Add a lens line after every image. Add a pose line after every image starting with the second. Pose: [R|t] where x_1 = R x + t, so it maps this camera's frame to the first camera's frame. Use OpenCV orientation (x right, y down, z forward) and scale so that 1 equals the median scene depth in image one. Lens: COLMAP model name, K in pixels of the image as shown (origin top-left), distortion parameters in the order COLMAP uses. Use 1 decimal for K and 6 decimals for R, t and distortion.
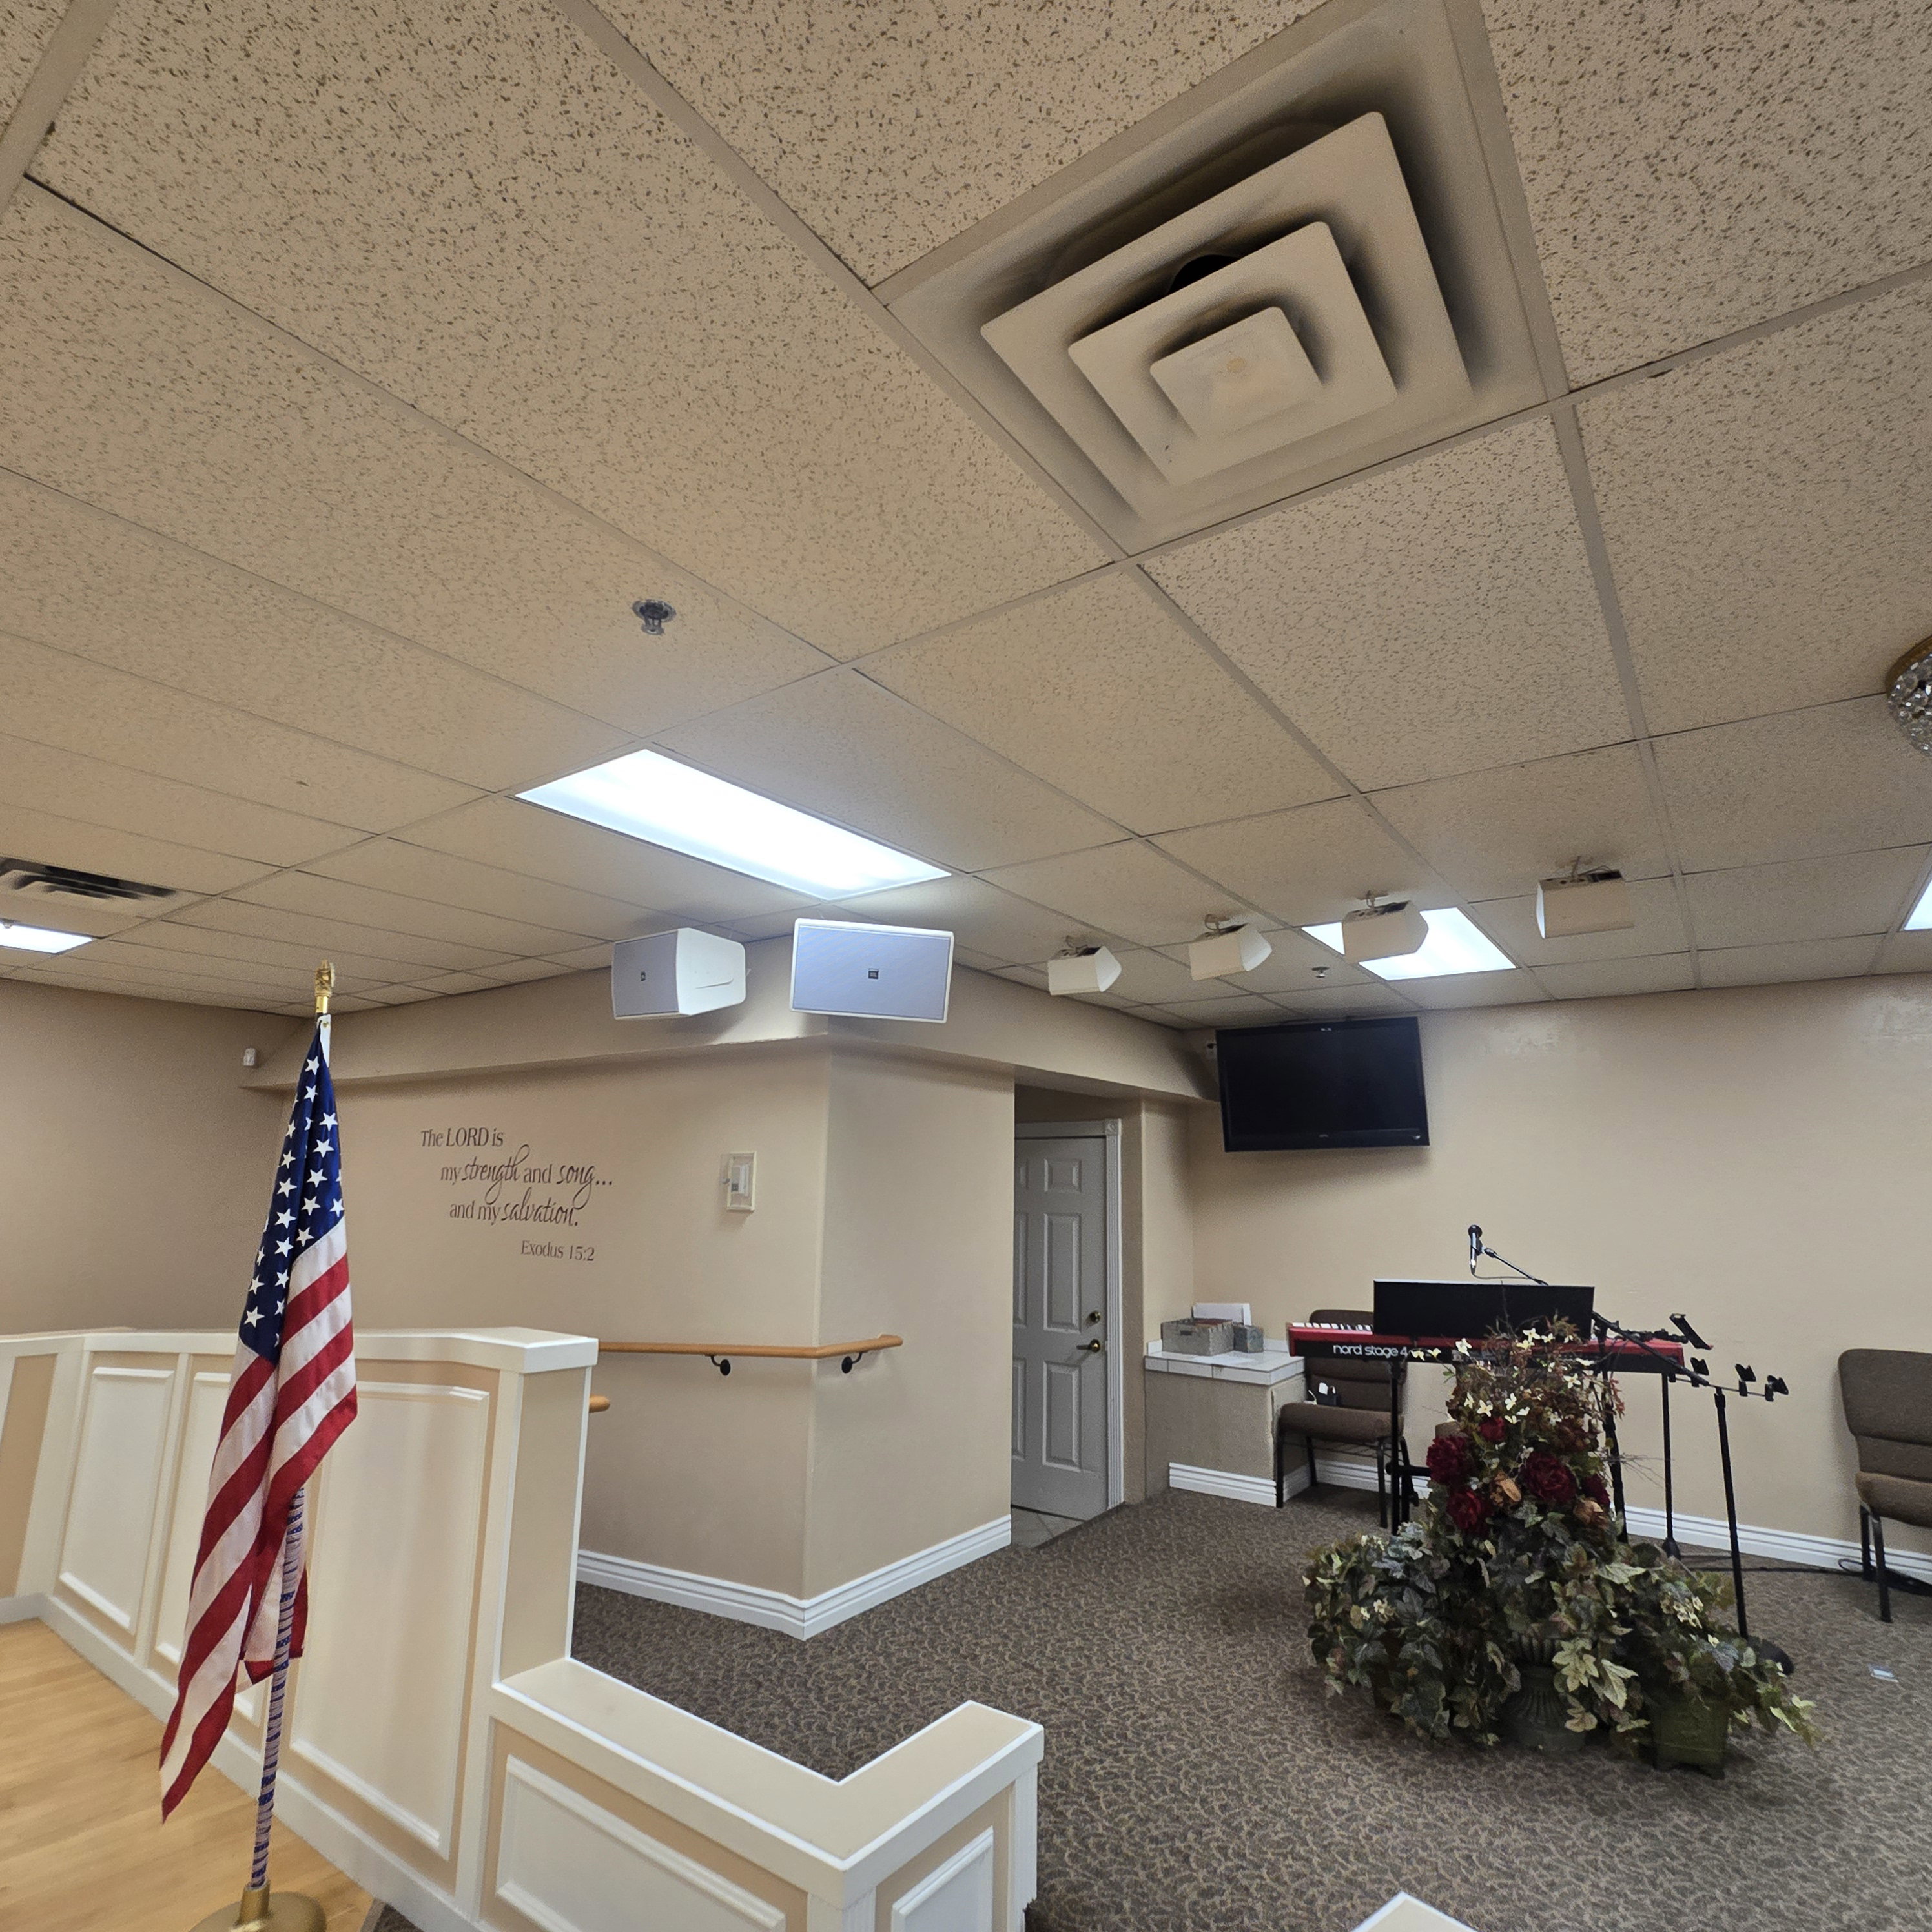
lens RADIAL K [[1058.4, 0, 979.0], [0, 1058.4, 970.3], [0, 0, 1]] dist [-0.003369, -0.000600]
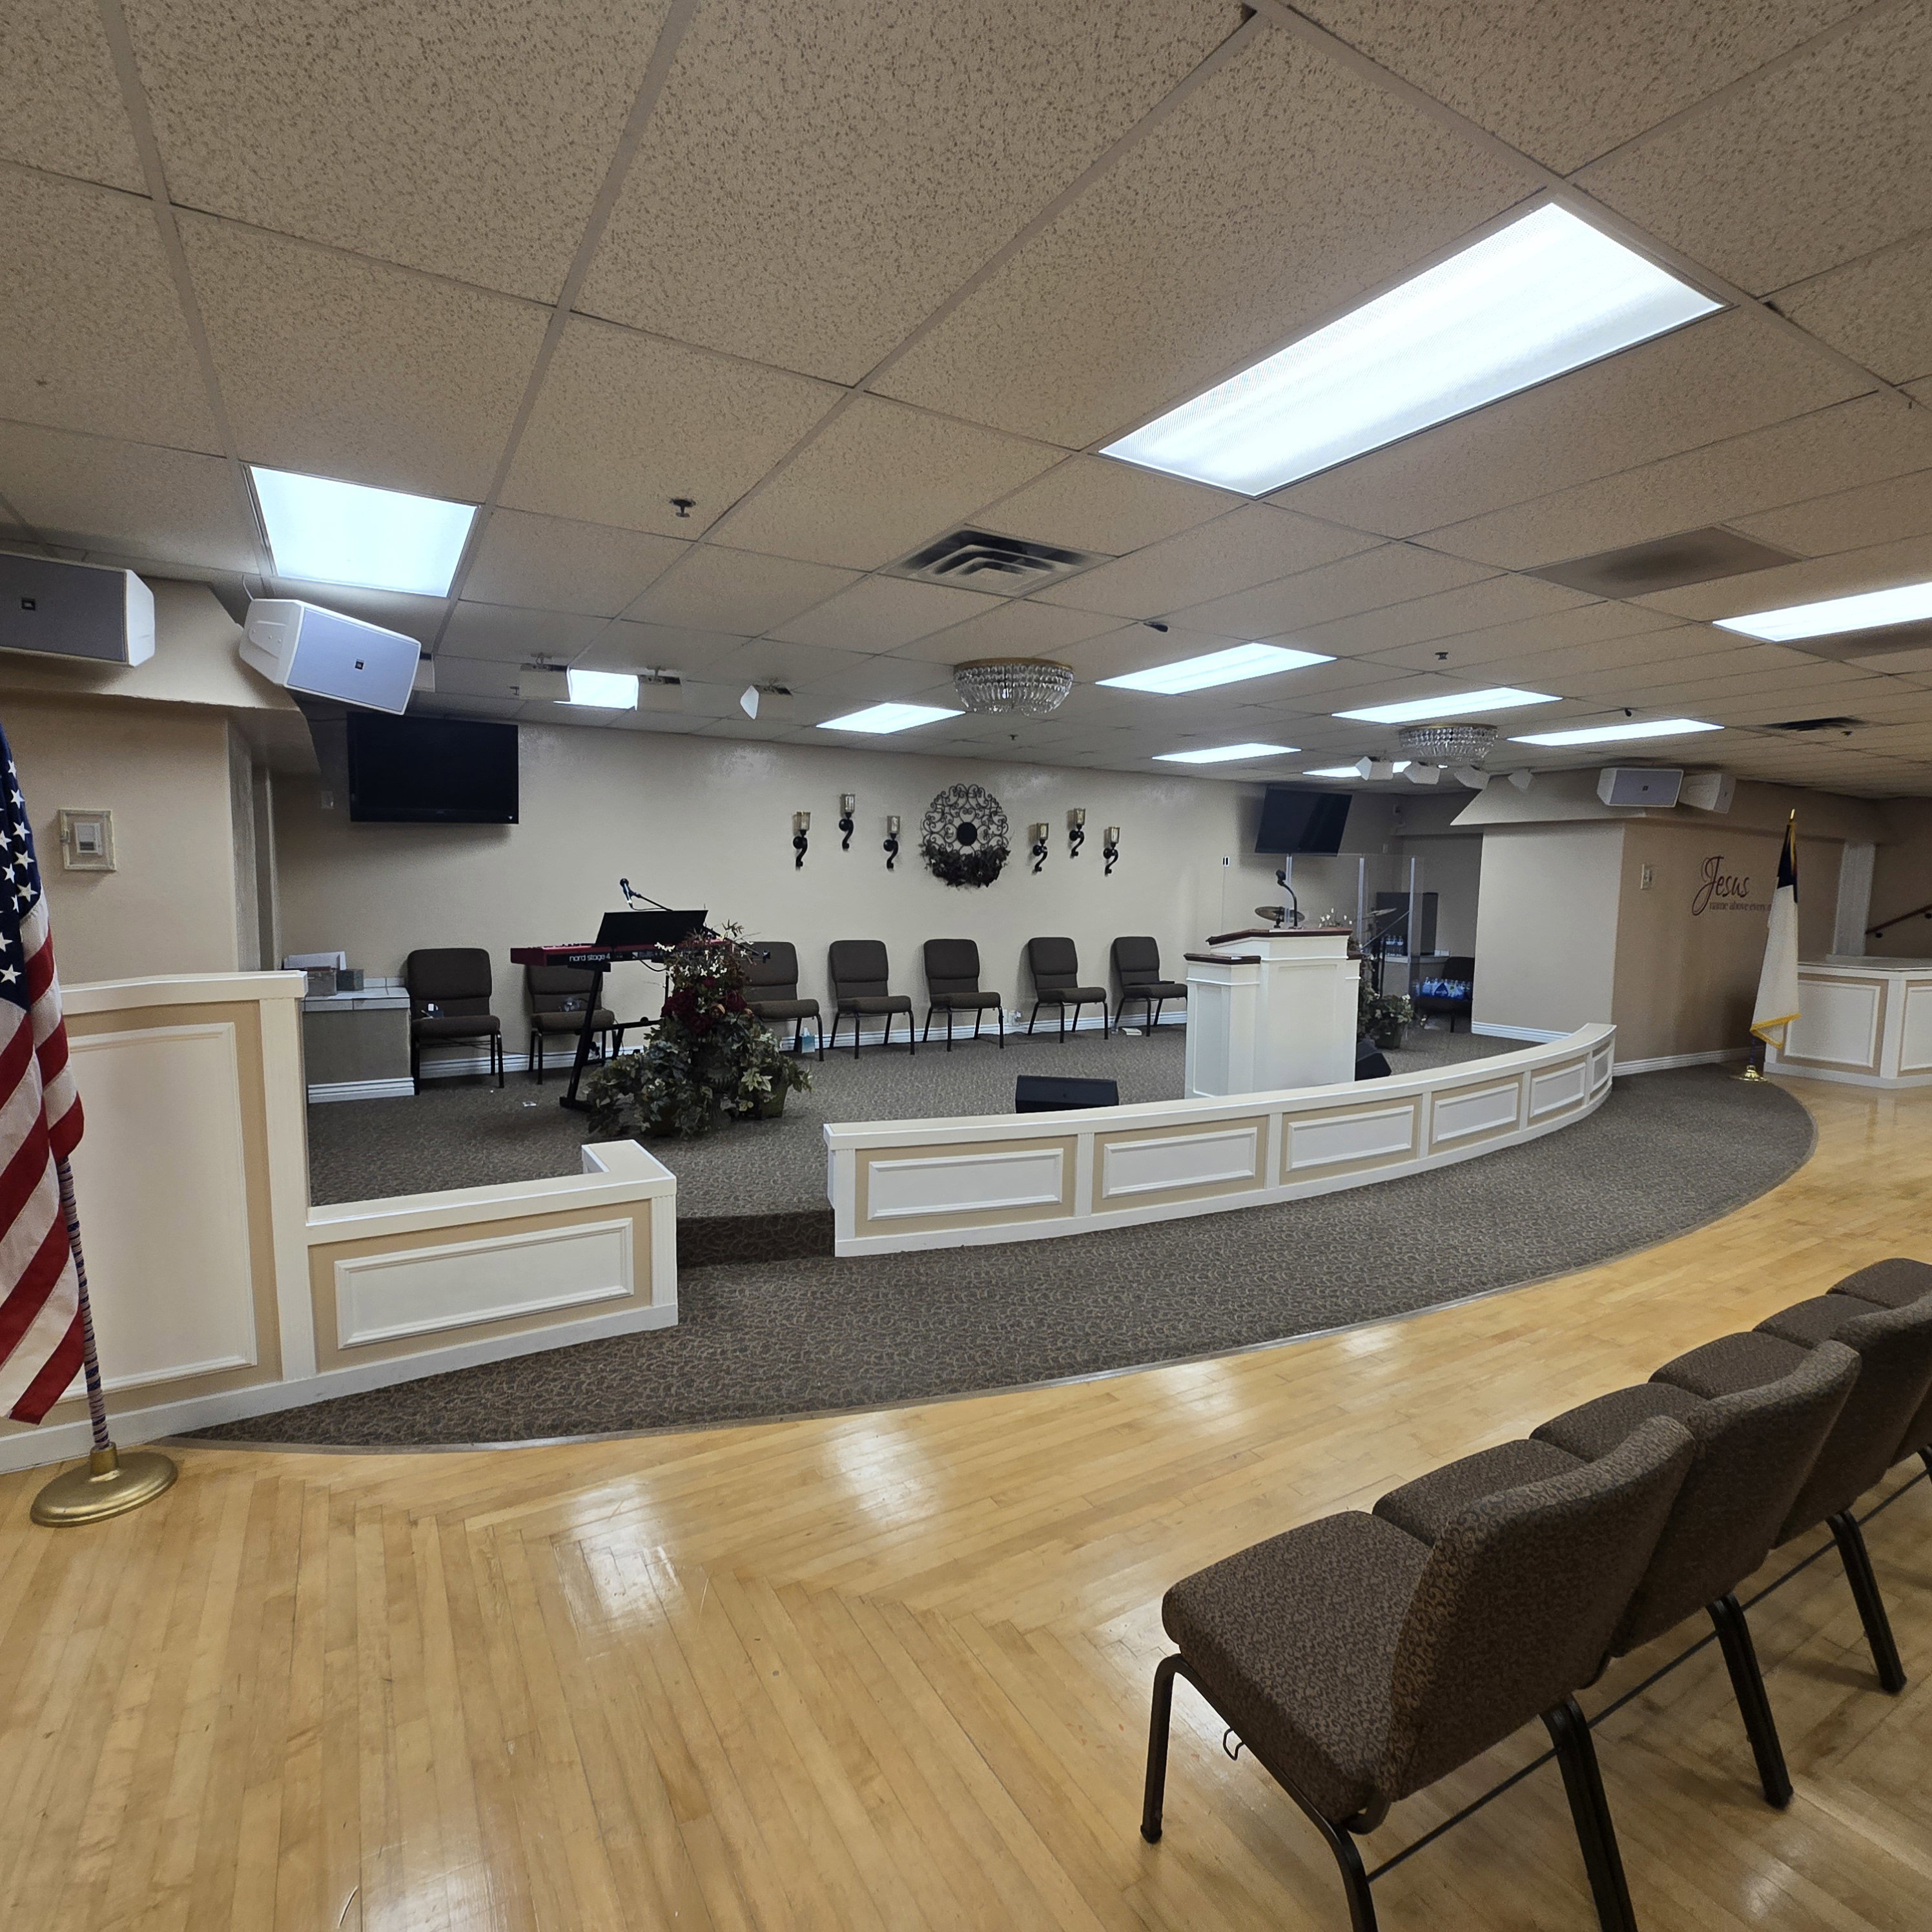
lens RADIAL K [[1058.4, 0, 979.0], [0, 1058.4, 970.3], [0, 0, 1]] dist [-0.003369, -0.000600]
pose [[0.399385, -0.088203, 0.912531, -0.871636], [-0.192105, 0.965212, 0.177373, -0.008706], [-0.896430, -0.246142, 0.368547, -0.096166]]
